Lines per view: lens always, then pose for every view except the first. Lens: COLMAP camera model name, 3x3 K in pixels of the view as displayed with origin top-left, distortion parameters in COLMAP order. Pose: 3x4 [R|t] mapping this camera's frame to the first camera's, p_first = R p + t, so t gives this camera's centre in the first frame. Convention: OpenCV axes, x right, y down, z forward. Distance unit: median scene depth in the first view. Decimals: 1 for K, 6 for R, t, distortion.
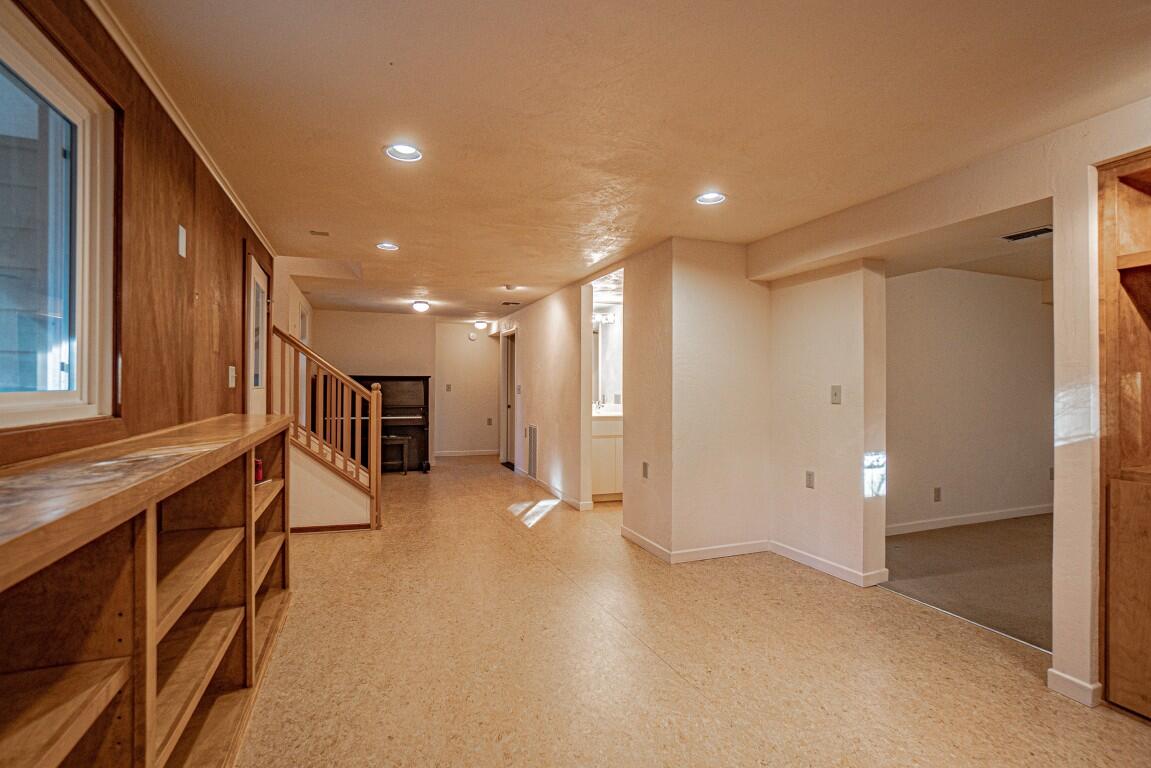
lens RADIAL K [[553.4, 0, 574.1], [0, 553.4, 382.6], [0, 0, 1]] dist [-0.043891, 0.006764]
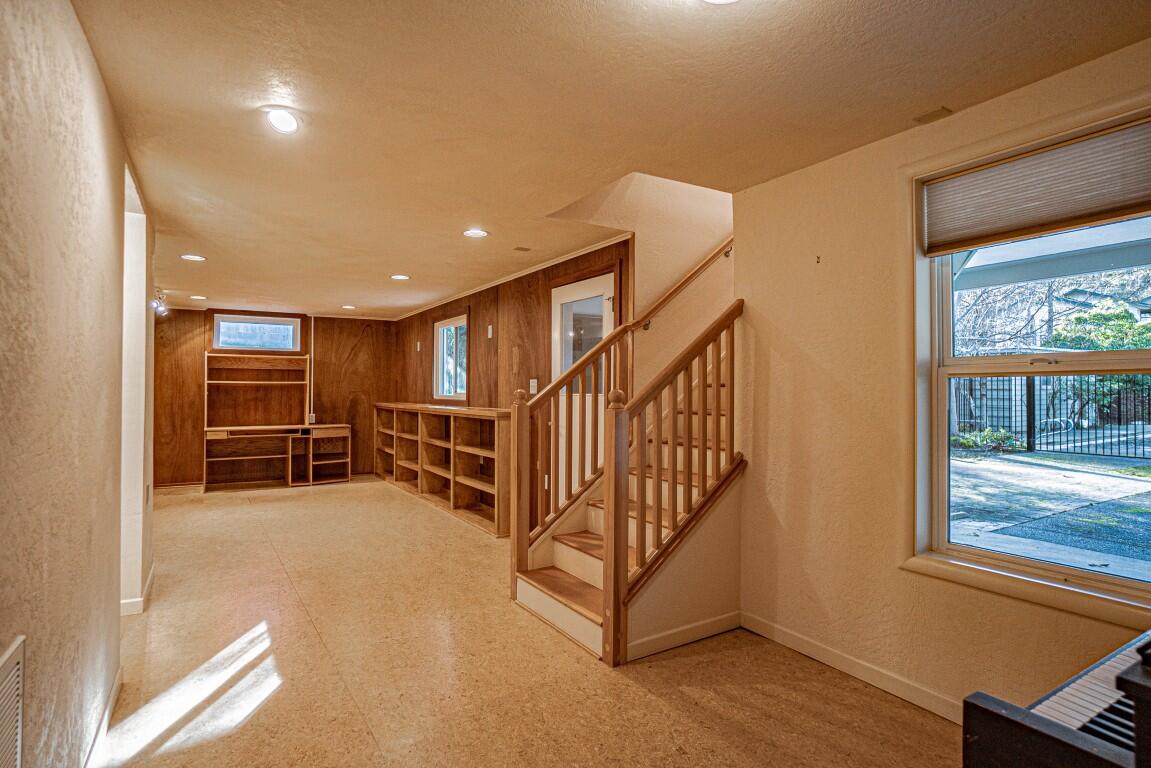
lens RADIAL K [[598.5, 0, 579.1], [0, 598.5, 384.4], [0, 0, 1]] dist [0.006594, 0.000221]
pose [[-0.980614, -0.013908, -0.195456, -0.347491], [-0.012284, 0.999879, -0.009517, -0.005226], [0.195565, -0.006931, -0.980666, 2.177115]]
